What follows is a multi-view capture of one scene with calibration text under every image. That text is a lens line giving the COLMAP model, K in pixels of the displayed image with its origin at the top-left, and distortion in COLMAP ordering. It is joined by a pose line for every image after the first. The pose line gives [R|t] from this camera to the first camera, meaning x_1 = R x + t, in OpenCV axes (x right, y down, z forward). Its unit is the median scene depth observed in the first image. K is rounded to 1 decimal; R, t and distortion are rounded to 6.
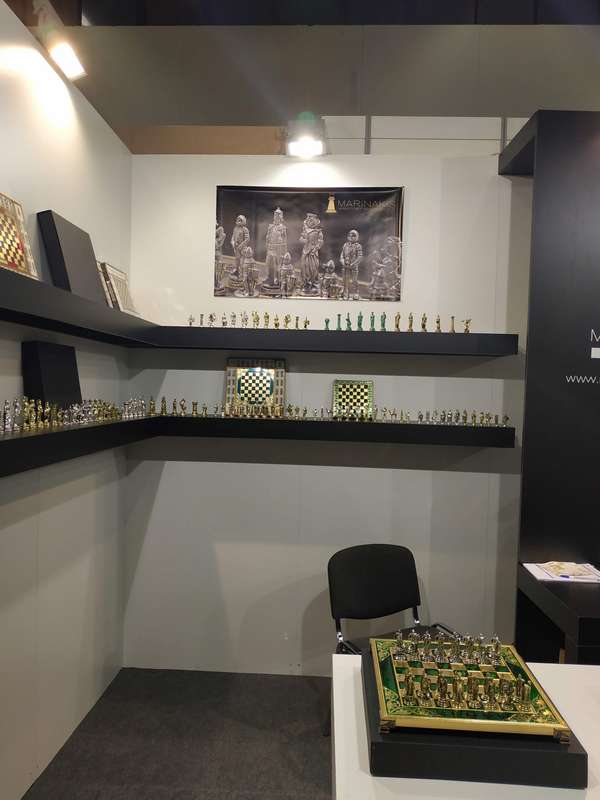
lens RADIAL K [[574.3, 0, 301.5], [0, 574.3, 394.3], [0, 0, 1]] dist [0.026647, -0.043839]
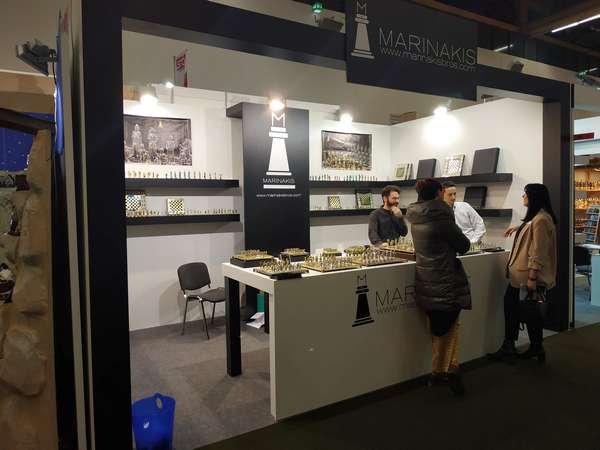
lens RADIAL K [[430.7, 0, 298.9], [0, 430.7, 223.3], [0, 0, 1]] dist [0.026647, -0.043839]
pose [[0.827189, -0.065501, 0.558093, -0.512668], [0.044972, 0.997714, 0.050440, 0.010359], [-0.560121, -0.016624, 0.828244, -0.810462]]
